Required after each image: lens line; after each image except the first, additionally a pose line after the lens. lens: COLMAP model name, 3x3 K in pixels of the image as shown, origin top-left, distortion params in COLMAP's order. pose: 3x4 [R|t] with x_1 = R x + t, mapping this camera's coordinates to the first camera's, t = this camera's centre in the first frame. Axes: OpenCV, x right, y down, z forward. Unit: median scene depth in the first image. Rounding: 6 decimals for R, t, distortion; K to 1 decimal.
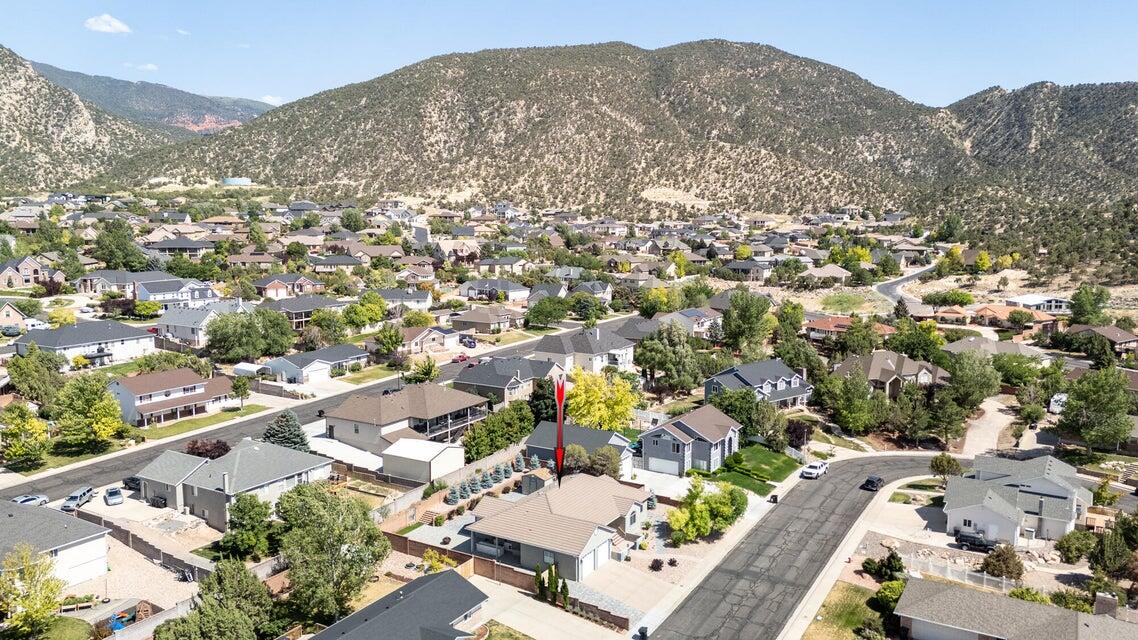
lens RADIAL K [[837.3, 0, 573.5], [0, 837.3, 316.5], [0, 0, 1]] dist [0.079007, -0.069754]
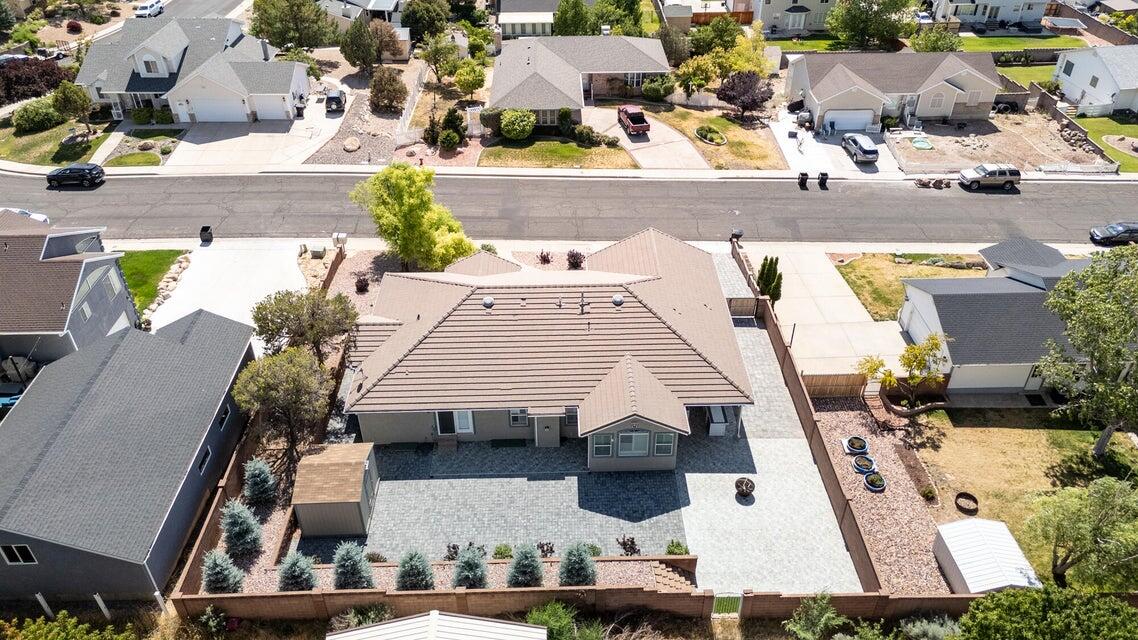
lens RADIAL K [[837.3, 0, 573.5], [0, 837.3, 316.5], [0, 0, 1]] dist [0.079007, -0.069754]
pose [[-0.538044, -0.493021, 0.683695, -0.151580], [0.105424, 0.765378, 0.634888, -0.036984], [-0.836298, 0.413676, -0.359830, 0.509169]]
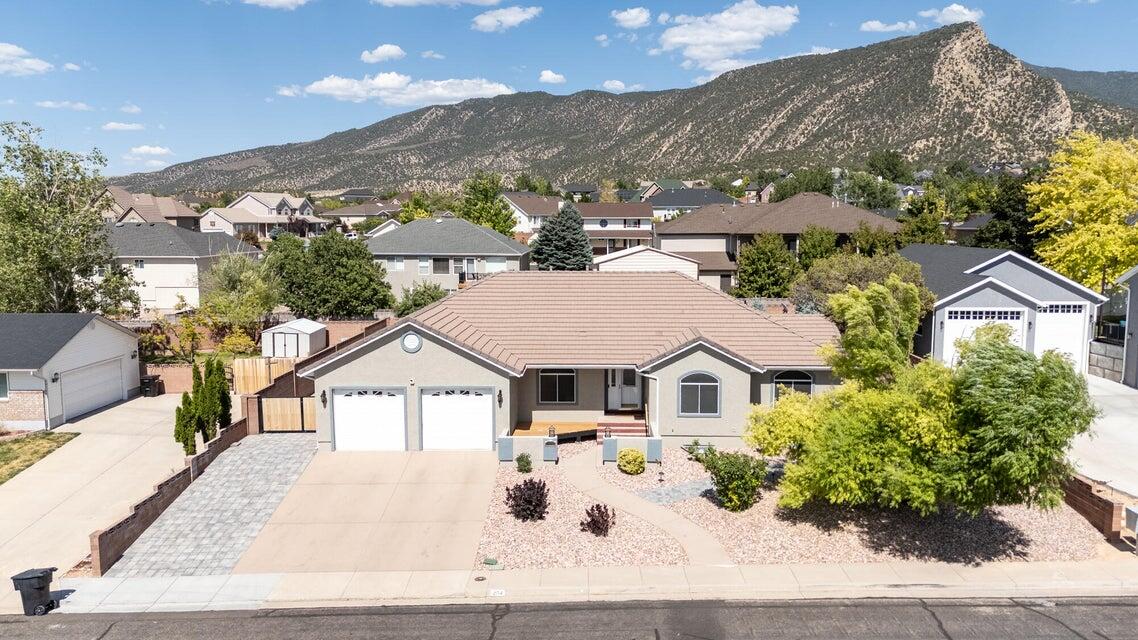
lens RADIAL K [[837.3, 0, 573.5], [0, 837.3, 316.5], [0, 0, 1]] dist [0.079007, -0.069754]
pose [[0.490210, 0.098470, -0.866024, 0.142575], [-0.105215, 0.993017, 0.053353, 0.086533], [0.865230, 0.064964, 0.497148, 0.348640]]
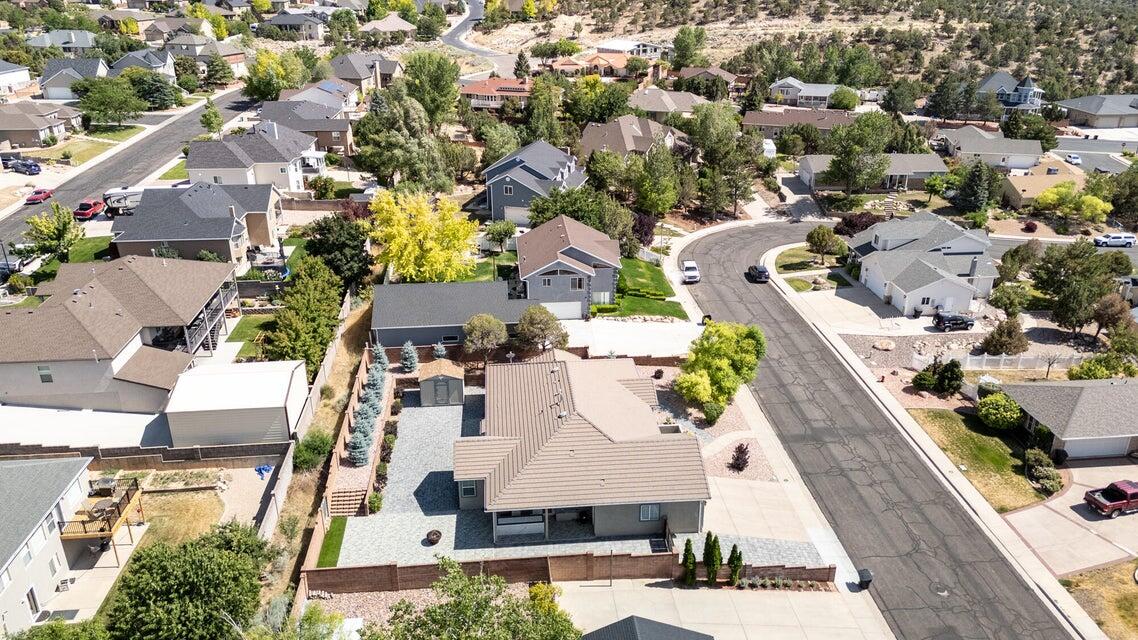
lens RADIAL K [[837.3, 0, 573.5], [0, 837.3, 316.5], [0, 0, 1]] dist [0.079007, -0.069754]
pose [[0.804046, -0.233777, 0.546680, -0.150525], [0.075138, 0.952038, 0.296609, -0.017392], [-0.589801, -0.197411, 0.783048, 0.223535]]
